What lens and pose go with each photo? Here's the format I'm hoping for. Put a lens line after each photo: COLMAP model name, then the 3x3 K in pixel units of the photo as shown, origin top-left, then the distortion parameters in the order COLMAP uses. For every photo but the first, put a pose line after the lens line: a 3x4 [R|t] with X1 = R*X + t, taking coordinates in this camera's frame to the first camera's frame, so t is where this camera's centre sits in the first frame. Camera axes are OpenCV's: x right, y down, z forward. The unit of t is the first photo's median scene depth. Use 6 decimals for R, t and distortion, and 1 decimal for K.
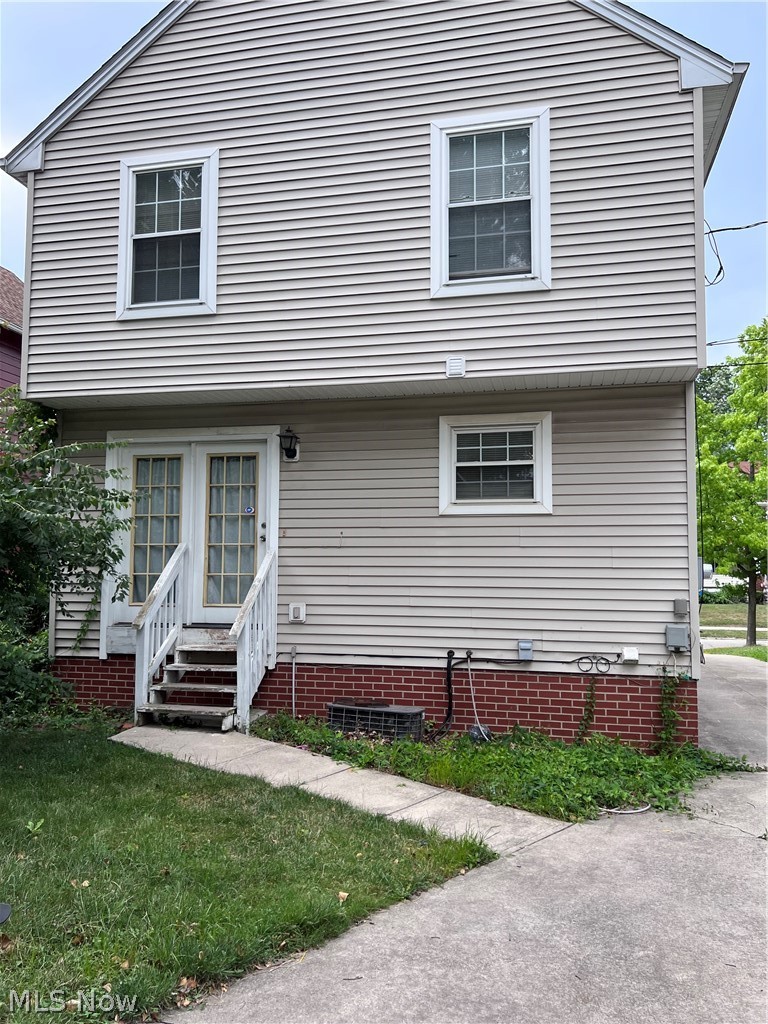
lens RADIAL K [[768.1, 0, 381.7], [0, 768.1, 512.7], [0, 0, 1]] dist [0.045786, -0.040655]
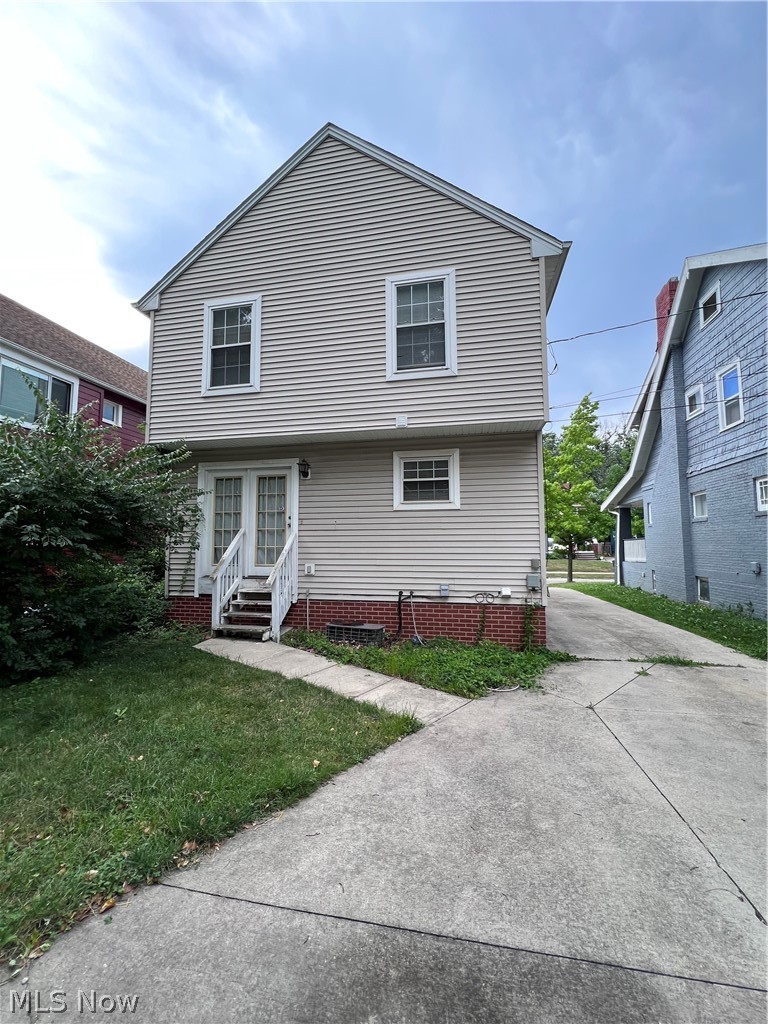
lens RADIAL K [[411.7, 0, 380.0], [0, 411.7, 510.8], [0, 0, 1]] dist [-0.000476, 0.000455]
pose [[0.999810, -0.007830, 0.017860, 0.031559], [0.007896, 0.999962, -0.003645, 0.007442], [-0.017831, 0.003786, 0.999834, 0.105460]]
